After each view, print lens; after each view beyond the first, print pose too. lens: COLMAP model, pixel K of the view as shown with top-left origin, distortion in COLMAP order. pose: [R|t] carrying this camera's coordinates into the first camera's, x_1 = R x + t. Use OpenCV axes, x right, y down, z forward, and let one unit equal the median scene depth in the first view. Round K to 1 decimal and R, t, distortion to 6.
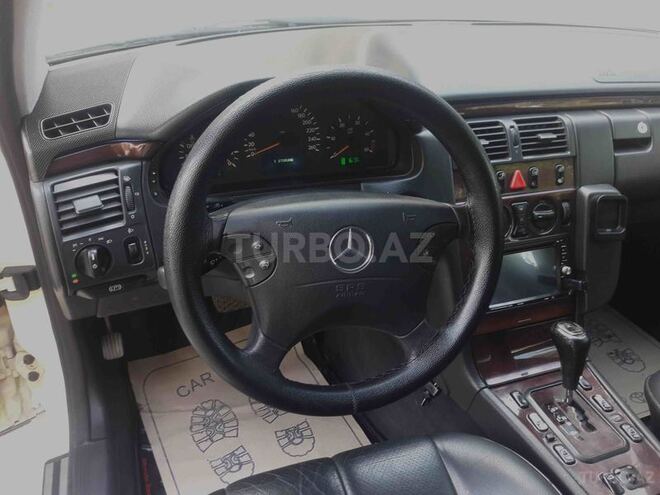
lens RADIAL K [[567.4, 0, 293.5], [0, 567.4, 270.6], [0, 0, 1]] dist [0.041893, -0.136497]
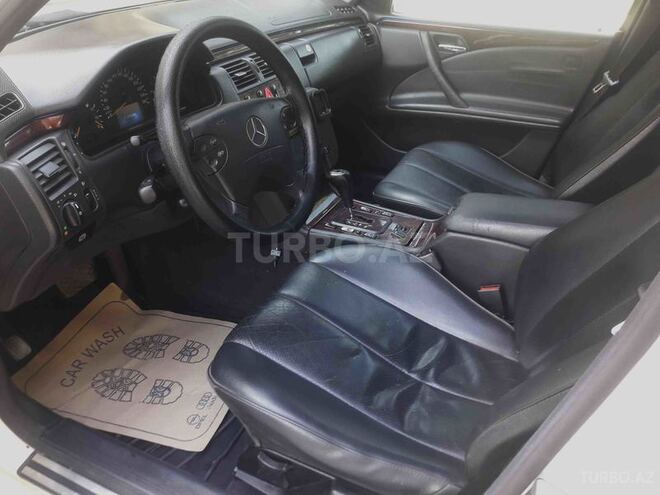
lens RADIAL K [[581.9, 0, 321.3], [0, 581.9, 276.5], [0, 0, 1]] dist [0.067135, -0.143927]
pose [[0.698805, -0.413090, 0.583976, -0.470786], [0.418865, 0.898098, 0.134064, 0.099252], [-0.579848, 0.150922, 0.800624, -0.187993]]
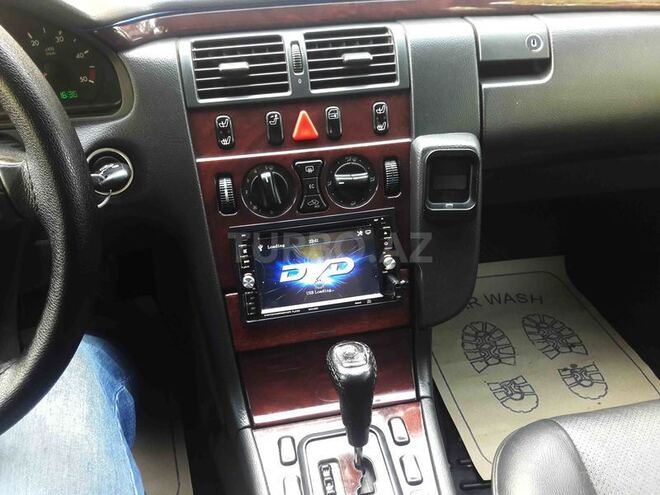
lens RADIAL K [[581.9, 0, 321.3], [0, 581.9, 276.5], [0, 0, 1]] dist [0.067135, -0.143927]
pose [[0.988326, 0.043895, -0.145891, 0.514131], [-0.031422, 0.995737, 0.086726, -0.043195], [0.149076, -0.081130, 0.985492, 0.311014]]
